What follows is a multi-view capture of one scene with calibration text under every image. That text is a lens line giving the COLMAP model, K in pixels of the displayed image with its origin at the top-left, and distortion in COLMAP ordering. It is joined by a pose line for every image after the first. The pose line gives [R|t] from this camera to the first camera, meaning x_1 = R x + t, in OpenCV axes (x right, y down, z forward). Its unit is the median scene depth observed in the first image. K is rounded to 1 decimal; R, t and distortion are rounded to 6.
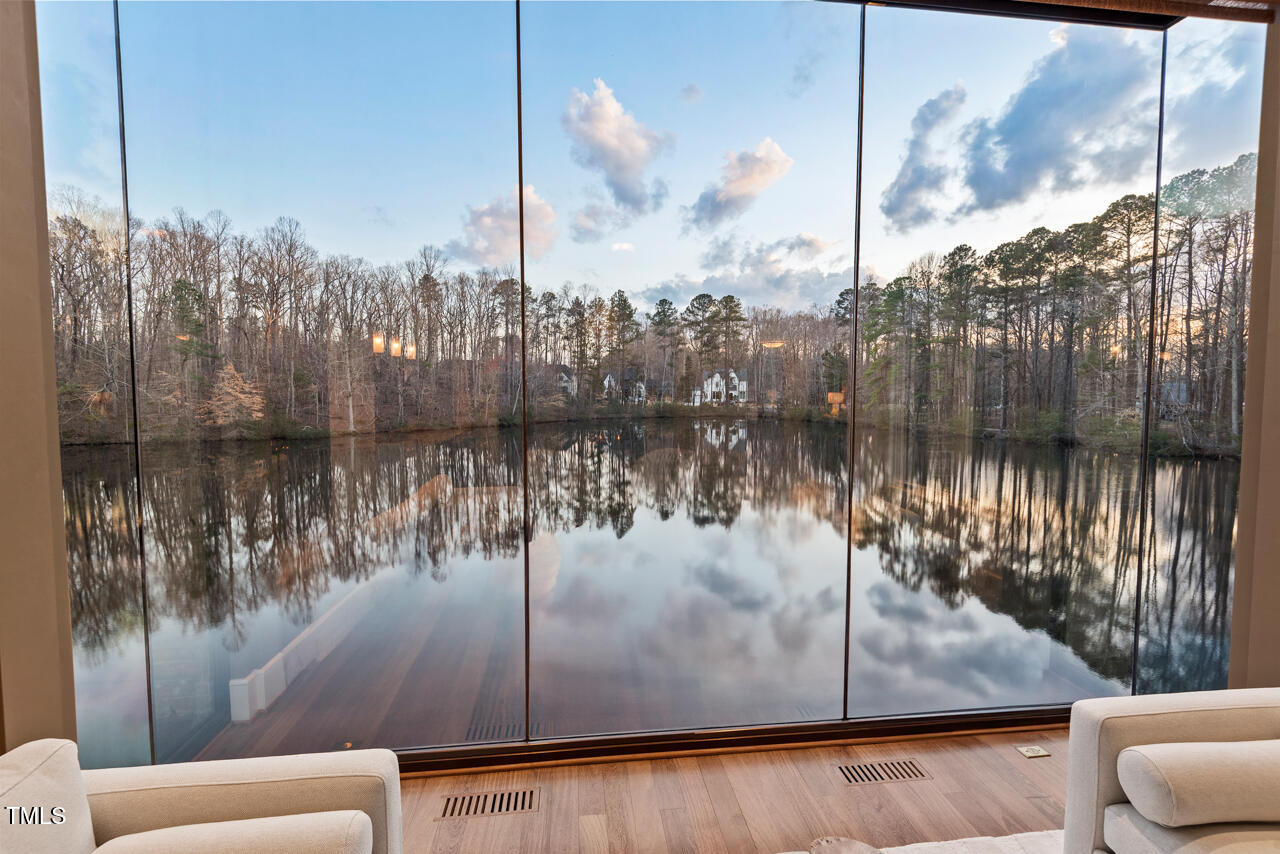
lens RADIAL K [[572.3, 0, 639.4], [0, 572.3, 424.5], [0, 0, 1]] dist [0.041111, -0.025821]
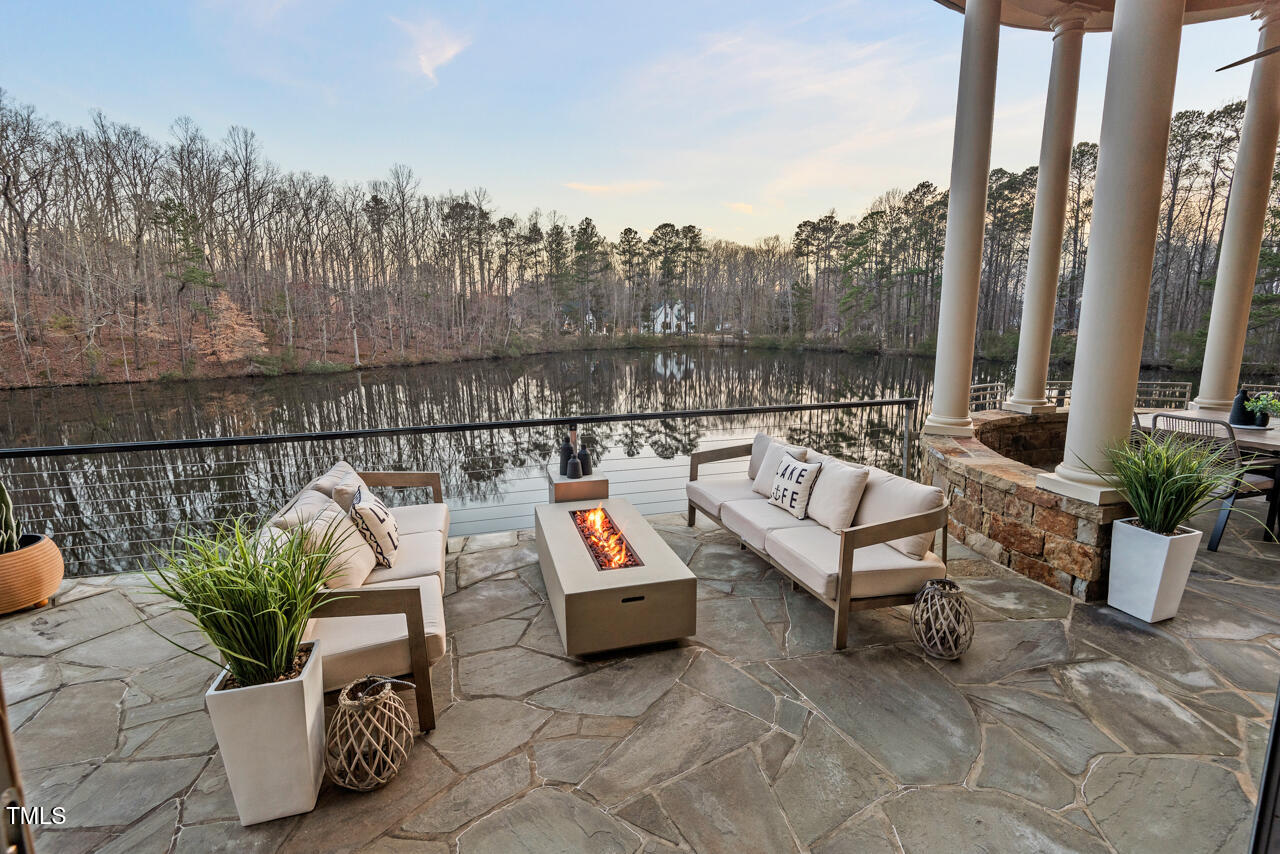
lens RADIAL K [[572.3, 0, 639.4], [0, 572.3, 424.5], [0, 0, 1]] dist [0.041111, -0.025821]
pose [[0.985773, -0.039458, 0.163386, -0.152960], [0.020209, 0.992826, 0.117845, 0.004238], [-0.166863, -0.112867, 0.979499, -0.028180]]
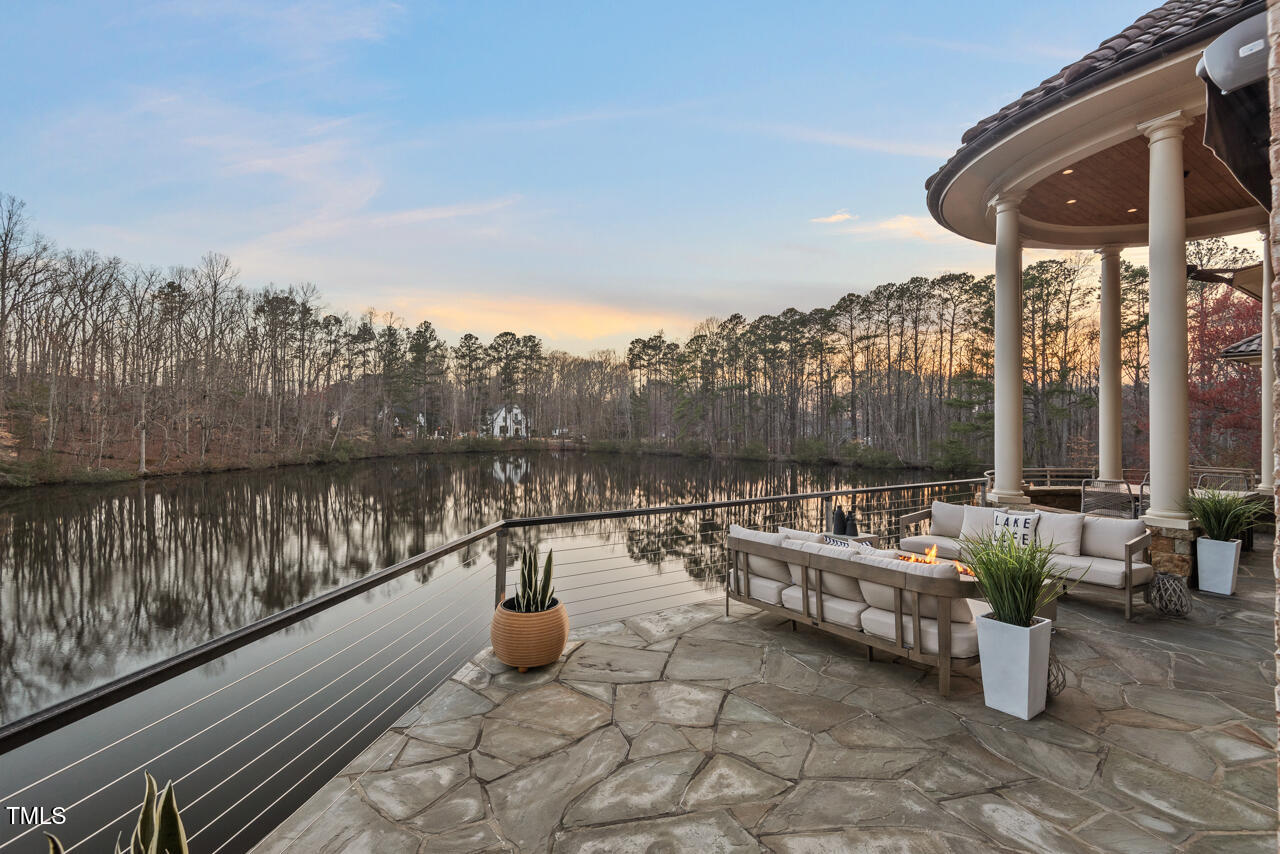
lens RADIAL K [[572.3, 0, 639.4], [0, 572.3, 424.5], [0, 0, 1]] dist [0.041111, -0.025821]
pose [[0.893261, 0.005291, 0.449507, -0.188992], [0.022692, 0.998125, -0.056843, 0.004769], [-0.448965, 0.060976, 0.891466, -0.028156]]
